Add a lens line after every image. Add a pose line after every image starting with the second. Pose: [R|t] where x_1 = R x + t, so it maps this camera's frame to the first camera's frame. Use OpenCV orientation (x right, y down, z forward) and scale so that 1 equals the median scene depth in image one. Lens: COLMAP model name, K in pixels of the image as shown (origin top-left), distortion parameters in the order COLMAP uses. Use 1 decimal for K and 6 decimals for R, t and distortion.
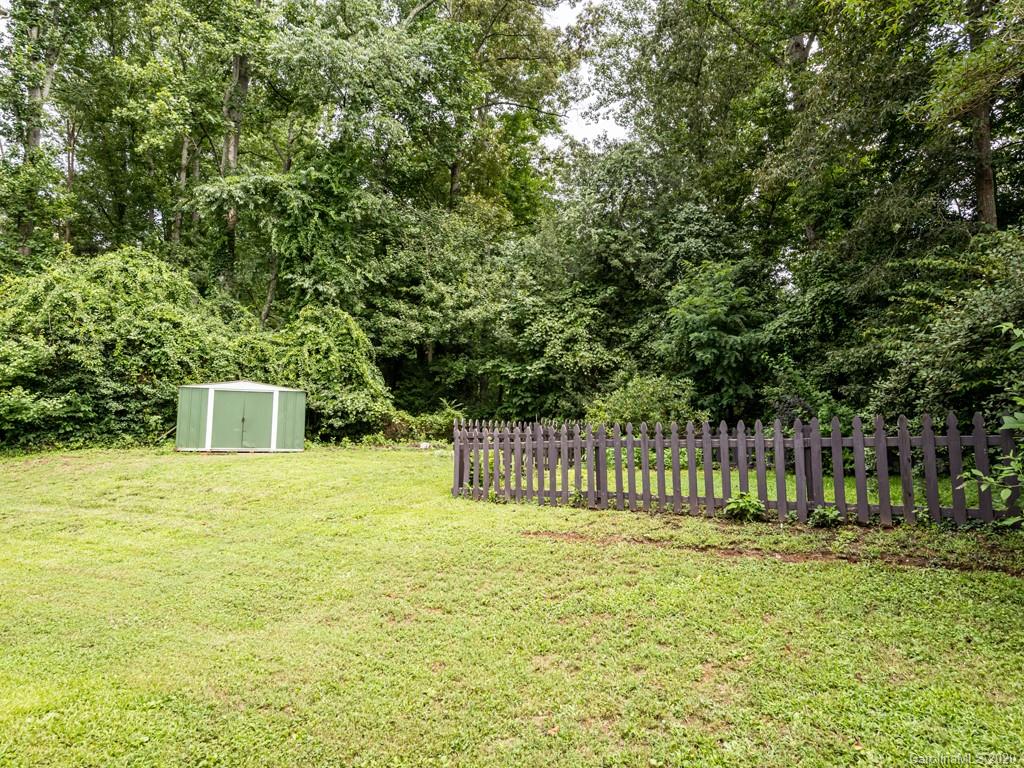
lens RADIAL K [[436.1, 0, 512.0], [0, 436.1, 384.0], [0, 0, 1]] dist [-0.001396, -0.000121]
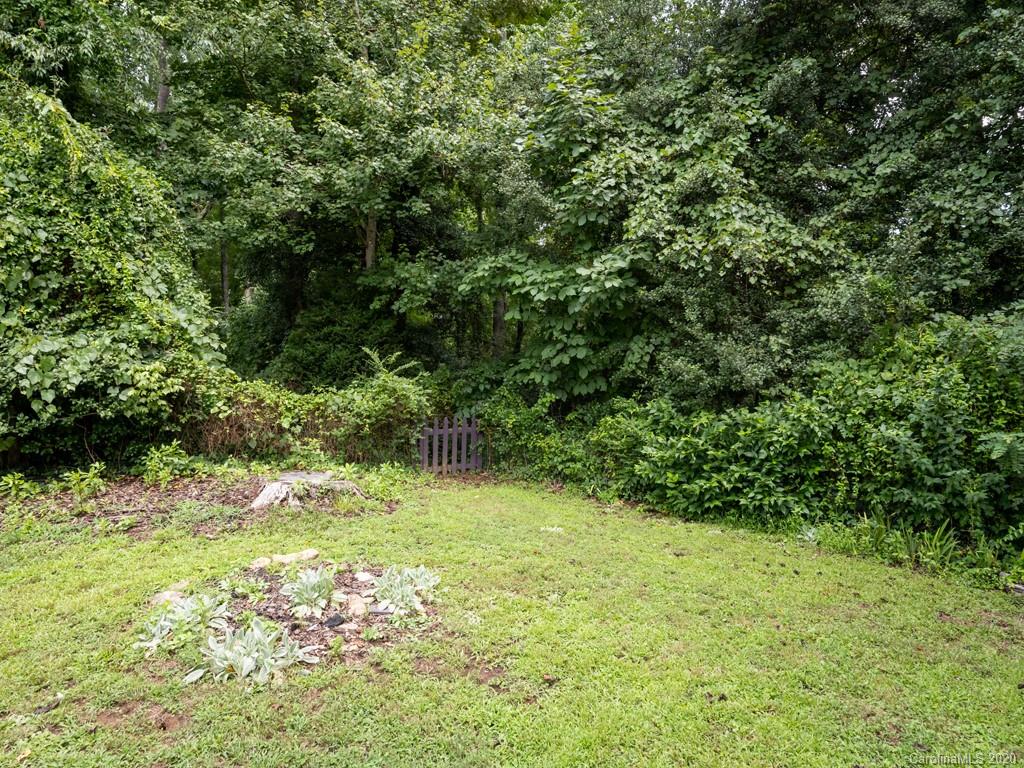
lens RADIAL K [[623.1, 0, 512.0], [0, 623.1, 384.0], [0, 0, 1]] dist [-0.003981, -0.000690]
pose [[0.998660, 0.006062, -0.051393, 0.004614], [-0.001044, 0.995273, 0.097108, 0.008900], [0.051739, -0.096924, 0.993946, 0.431224]]
